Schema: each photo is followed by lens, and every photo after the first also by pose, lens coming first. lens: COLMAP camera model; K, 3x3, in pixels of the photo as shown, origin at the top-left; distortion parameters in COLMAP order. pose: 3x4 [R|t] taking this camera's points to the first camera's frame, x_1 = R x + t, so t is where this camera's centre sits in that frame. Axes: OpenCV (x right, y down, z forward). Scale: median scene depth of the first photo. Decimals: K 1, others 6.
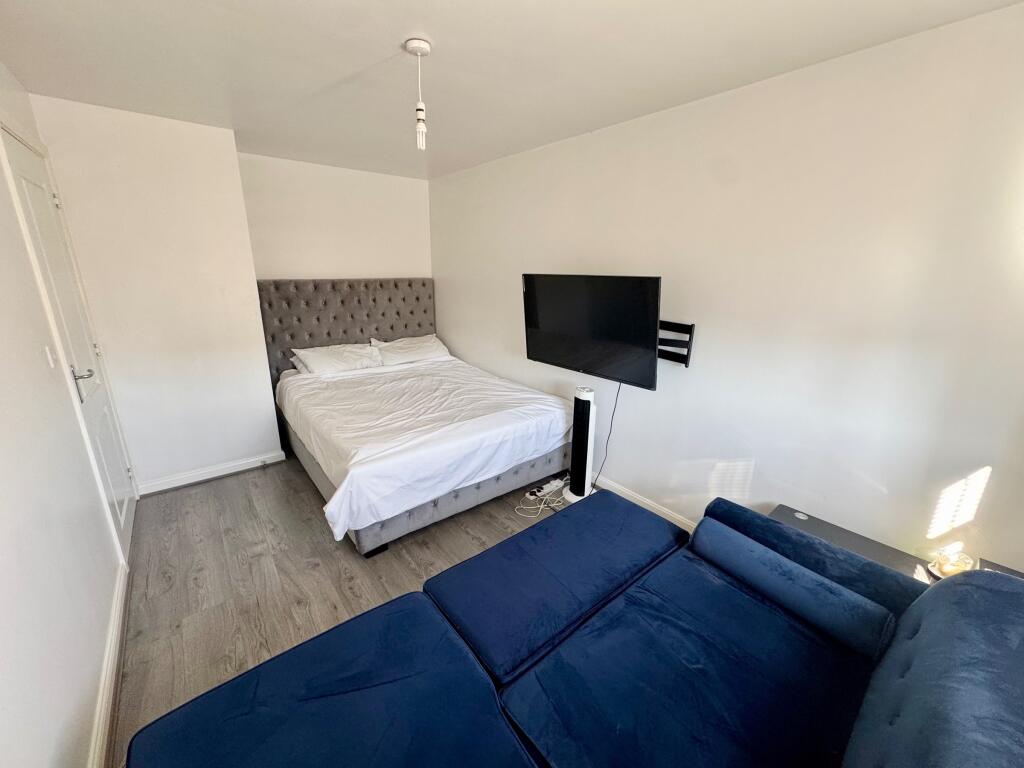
lens RADIAL K [[409.5, 0, 512.0], [0, 409.5, 384.0], [0, 0, 1]] dist [-0.002994, 0.000362]
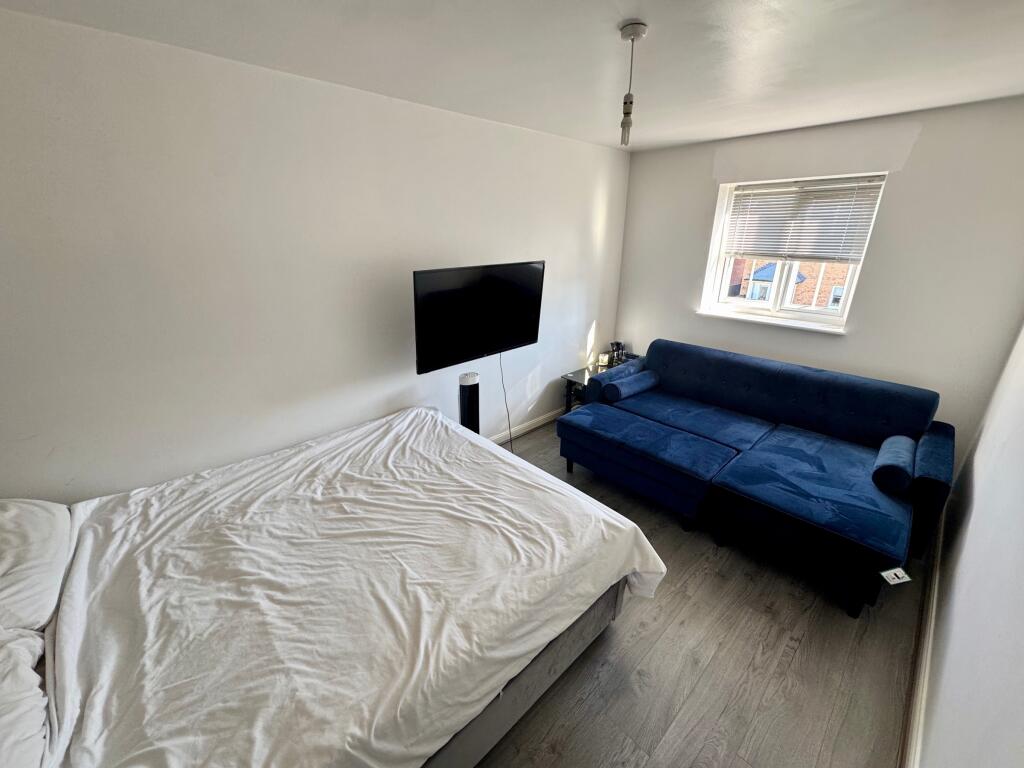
lens RADIAL K [[409.5, 0, 512.0], [0, 409.5, 384.0], [0, 0, 1]] dist [-0.002994, 0.000362]
pose [[-0.076566, -0.363399, 0.928482, -0.882232], [0.274168, 0.887645, 0.370025, -0.352555], [-0.958629, 0.282892, 0.031669, 0.955849]]
